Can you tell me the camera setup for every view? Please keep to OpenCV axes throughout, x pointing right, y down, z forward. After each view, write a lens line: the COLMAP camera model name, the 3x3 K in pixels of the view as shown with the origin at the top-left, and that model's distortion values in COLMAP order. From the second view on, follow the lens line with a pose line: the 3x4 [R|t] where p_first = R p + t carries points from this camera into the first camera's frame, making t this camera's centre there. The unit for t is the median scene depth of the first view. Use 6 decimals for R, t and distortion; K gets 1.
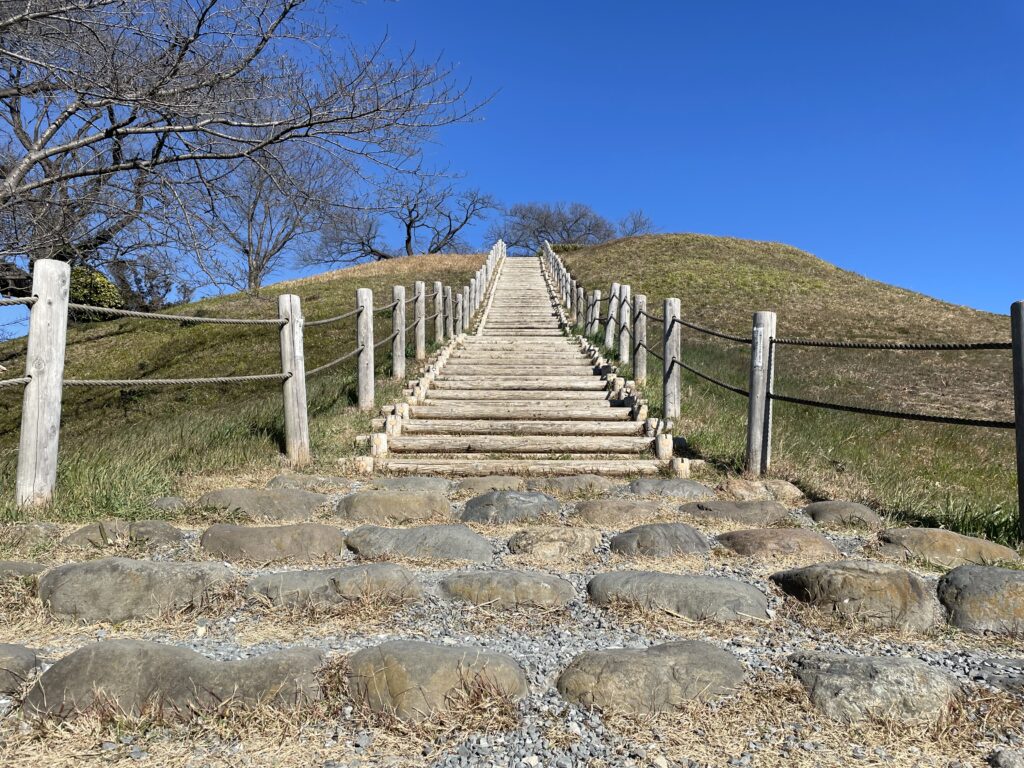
lens RADIAL K [[779.2, 0, 510.7], [0, 779.2, 384.9], [0, 0, 1]] dist [-0.004863, -0.001747]
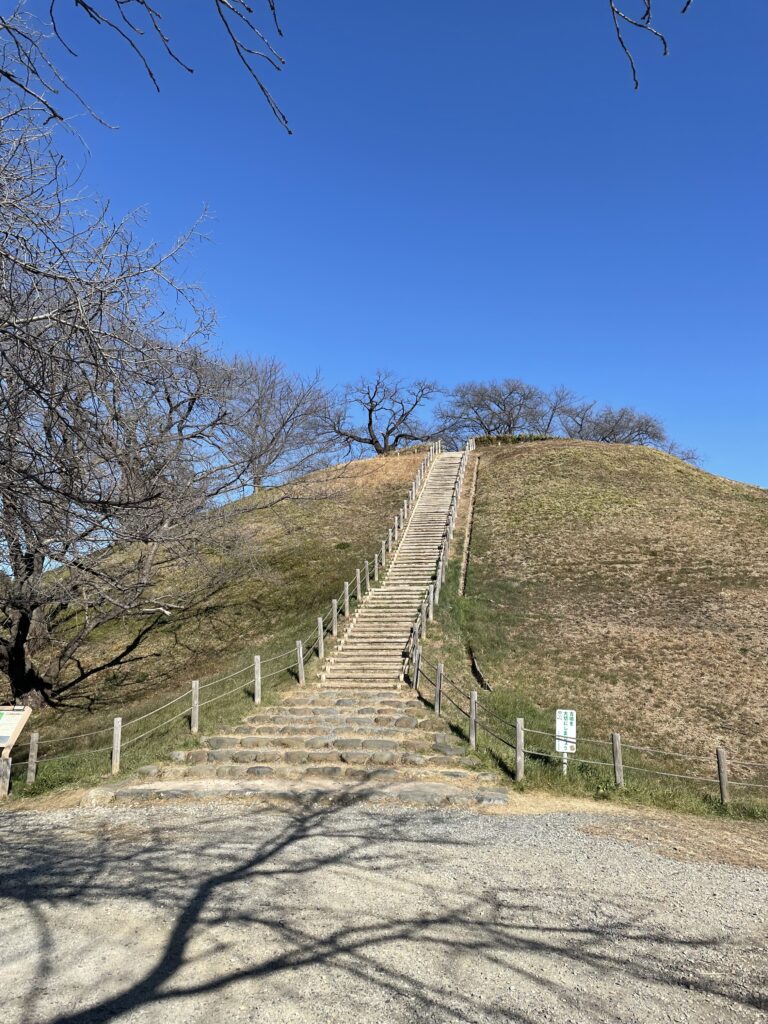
lens RADIAL K [[779.2, 0, 385.2], [0, 779.2, 511.7], [0, 0, 1]] dist [-0.004863, -0.001747]
pose [[0.990234, -0.027757, -0.136628, 0.491861], [0.031119, 0.999262, 0.022531, -0.592485], [0.135901, -0.026562, 0.990366, -1.967899]]
